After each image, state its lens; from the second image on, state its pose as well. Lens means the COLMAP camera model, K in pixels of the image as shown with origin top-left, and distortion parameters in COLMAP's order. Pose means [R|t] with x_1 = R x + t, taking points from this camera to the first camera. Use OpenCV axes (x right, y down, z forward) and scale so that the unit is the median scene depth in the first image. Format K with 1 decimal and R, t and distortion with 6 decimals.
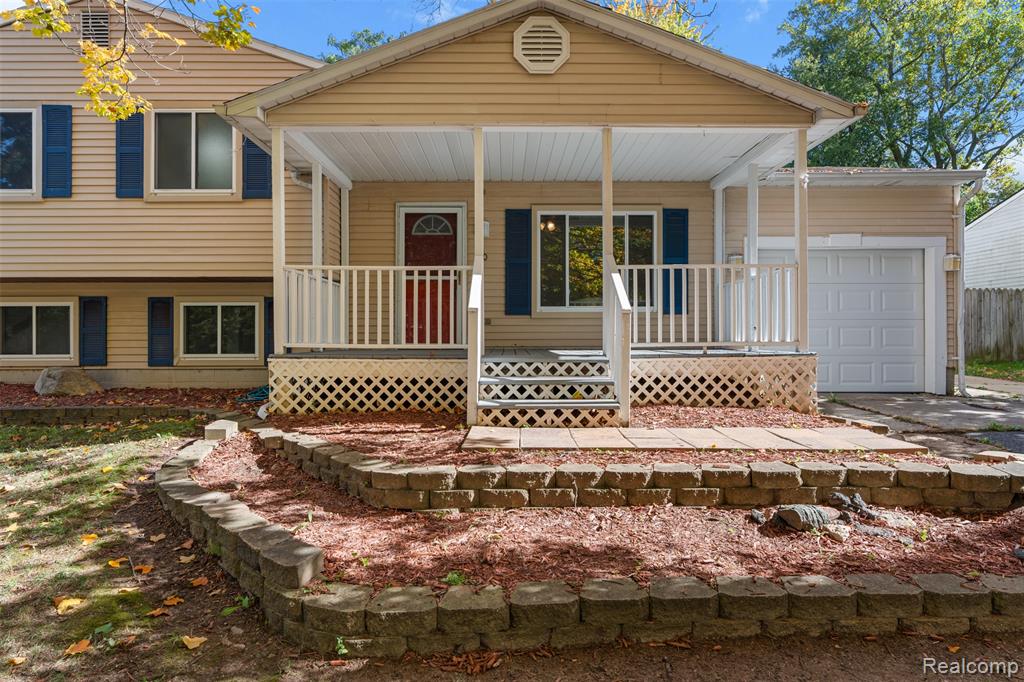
lens RADIAL K [[549.8, 0, 515.6], [0, 549.8, 338.2], [0, 0, 1]] dist [-0.002021, 0.001855]
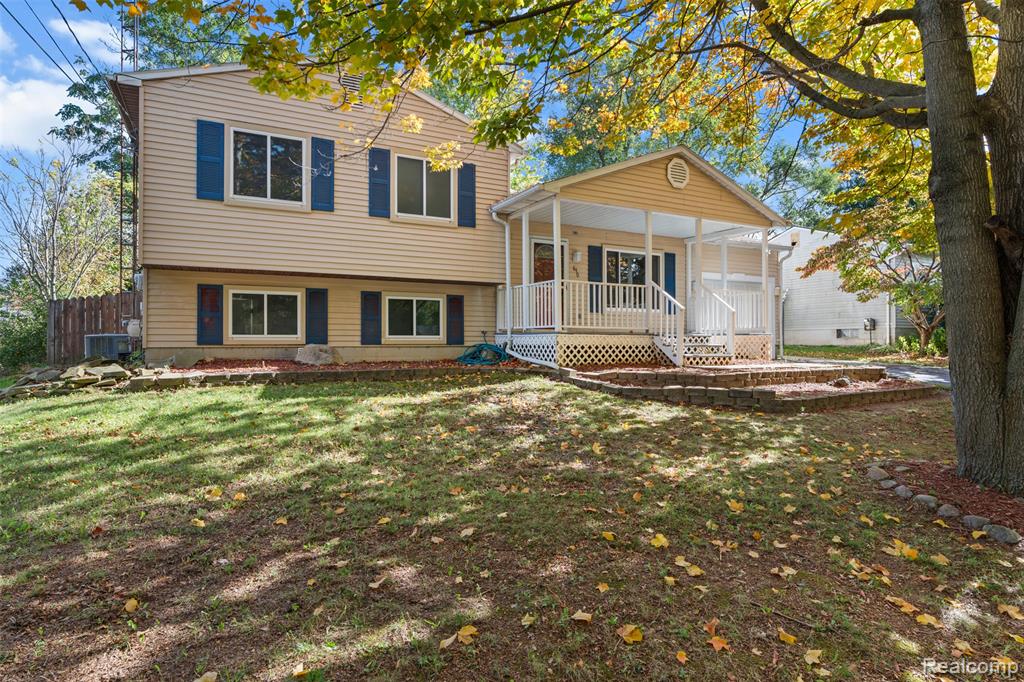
lens RADIAL K [[588.8, 0, 512.0], [0, 588.8, 341.0], [0, 0, 1]] dist [-0.000846, -0.000144]
pose [[0.880292, 0.004398, 0.474413, -1.095188], [-0.002972, 0.999989, -0.003755, 0.050409], [-0.474424, 0.001895, 0.880295, -0.413138]]
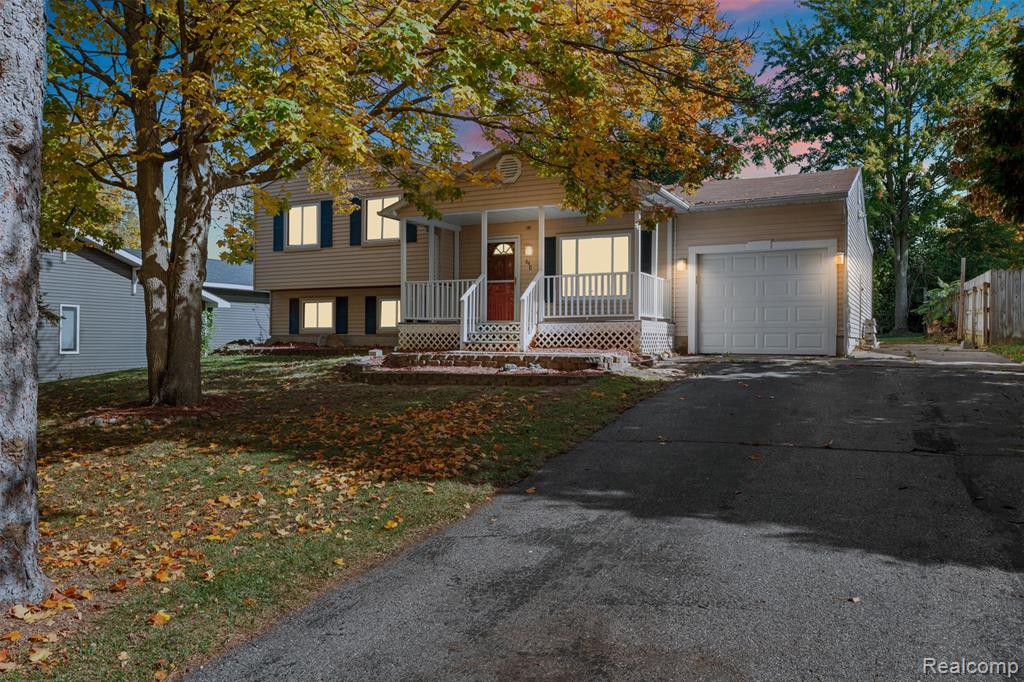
lens RADIAL K [[764.1, 0, 512.0], [0, 764.1, 341.0], [0, 0, 1]] dist [0.000427, -0.000039]
pose [[0.886065, 0.005490, -0.463528, 1.030829], [-0.004814, 0.999985, 0.002642, 0.070641], [0.463535, -0.000110, 0.886079, -1.122943]]
